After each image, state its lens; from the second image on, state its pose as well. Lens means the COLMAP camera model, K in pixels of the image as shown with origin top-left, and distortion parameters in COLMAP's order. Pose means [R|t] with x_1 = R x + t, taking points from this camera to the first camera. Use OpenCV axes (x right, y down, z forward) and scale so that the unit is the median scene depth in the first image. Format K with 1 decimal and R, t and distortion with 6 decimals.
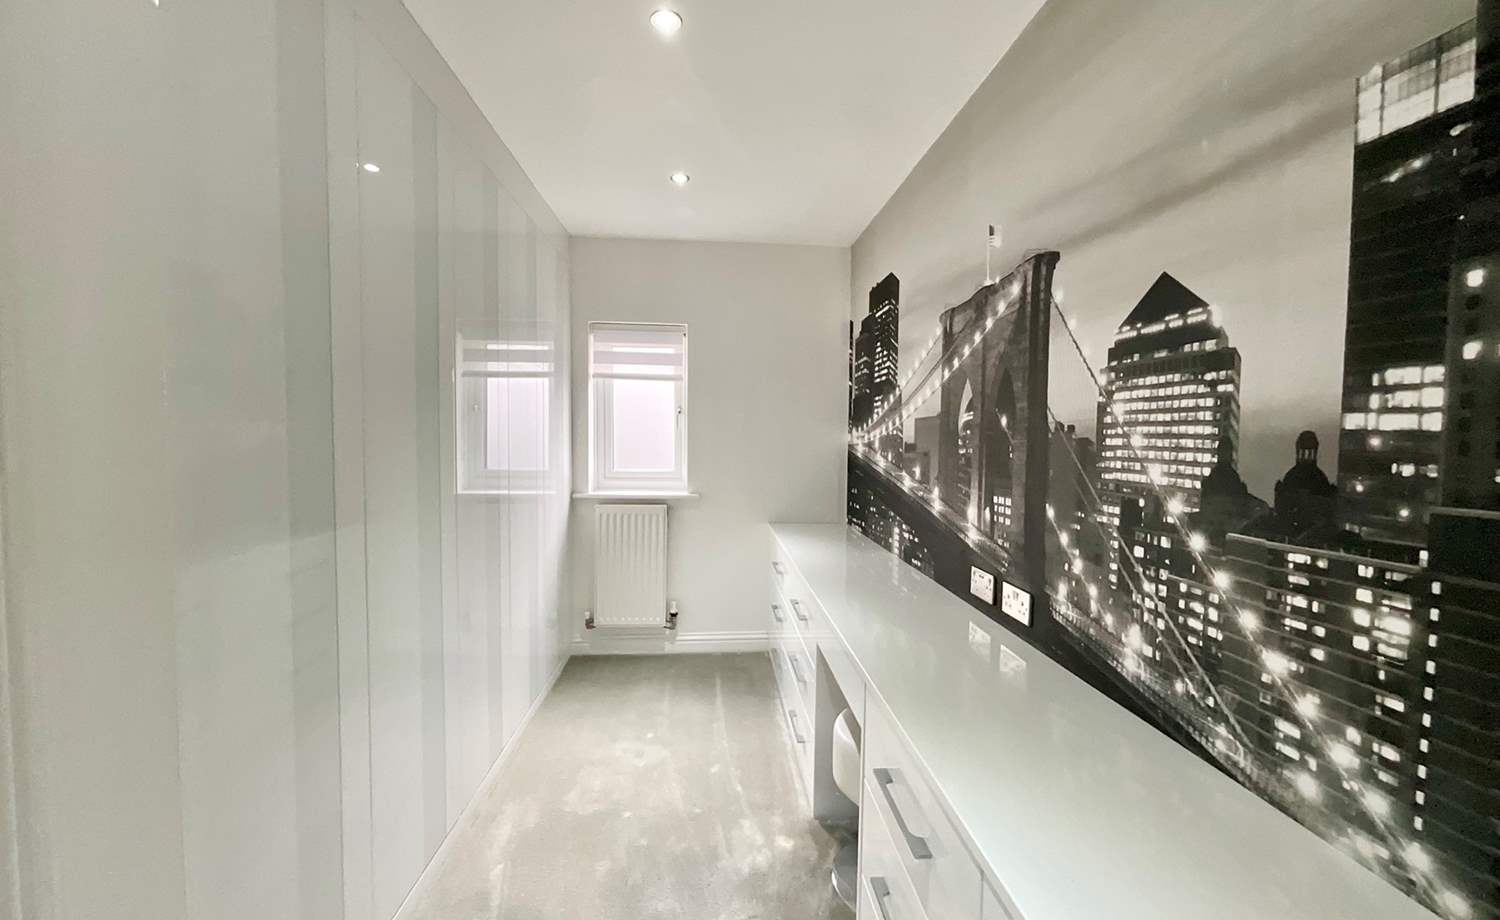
lens RADIAL K [[655.8, 0, 750.0], [0, 655.8, 460.0], [0, 0, 1]] dist [-0.000123, 0.009453]
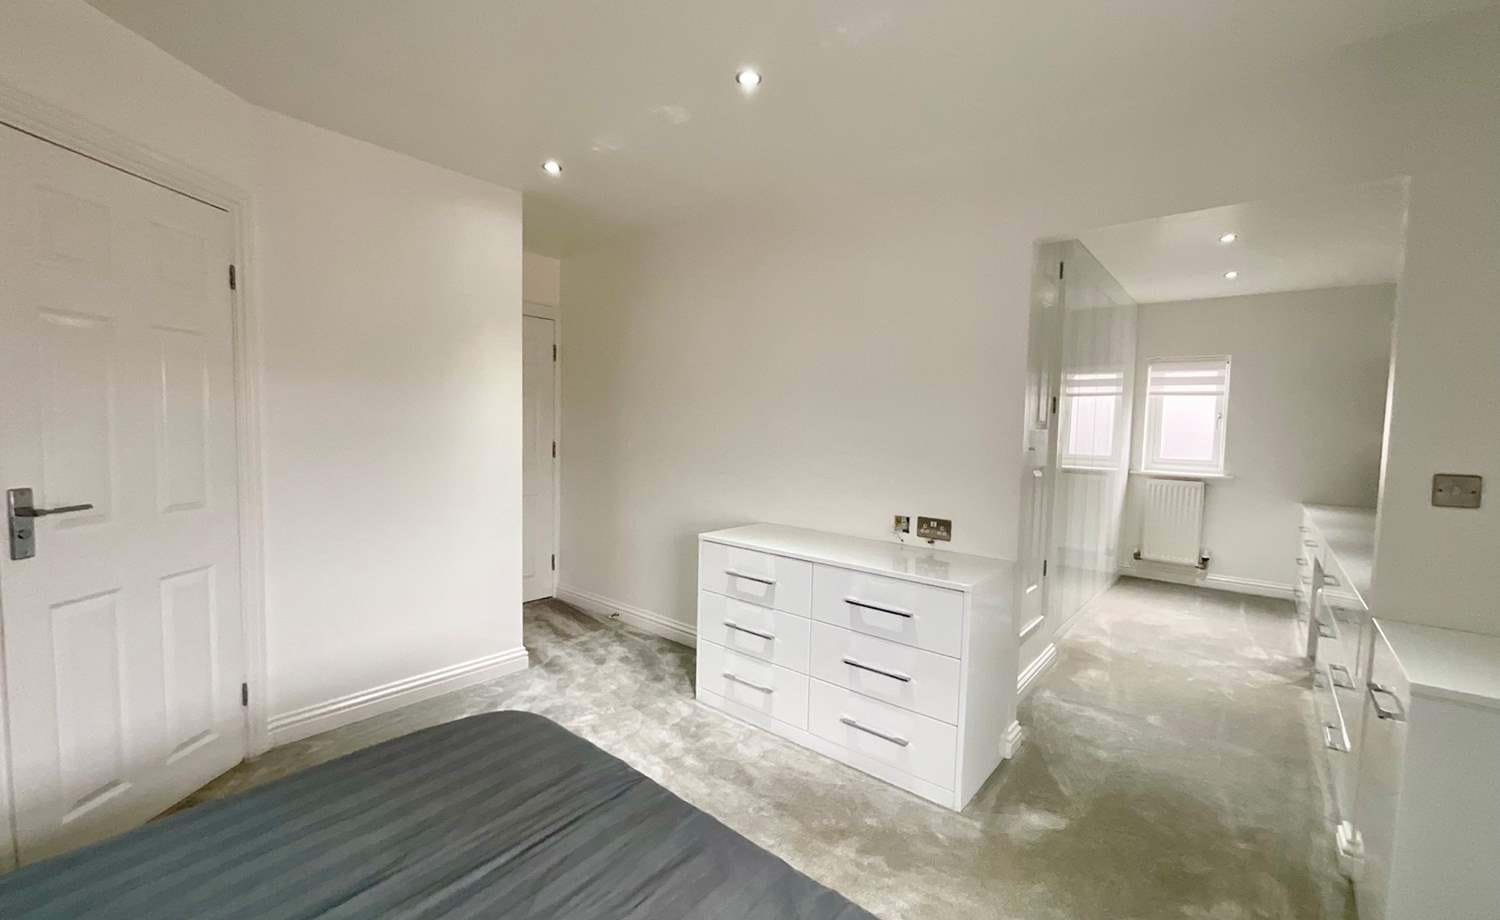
lens RADIAL K [[609.2, 0, 749.1], [0, 609.2, 465.6], [0, 0, 1]] dist [-0.009786, 0.007178]
pose [[0.727421, 0.049300, -0.684418, 0.056251], [-0.048803, 0.998607, 0.020062, 0.054057], [0.684454, 0.018808, 0.728814, -0.652643]]
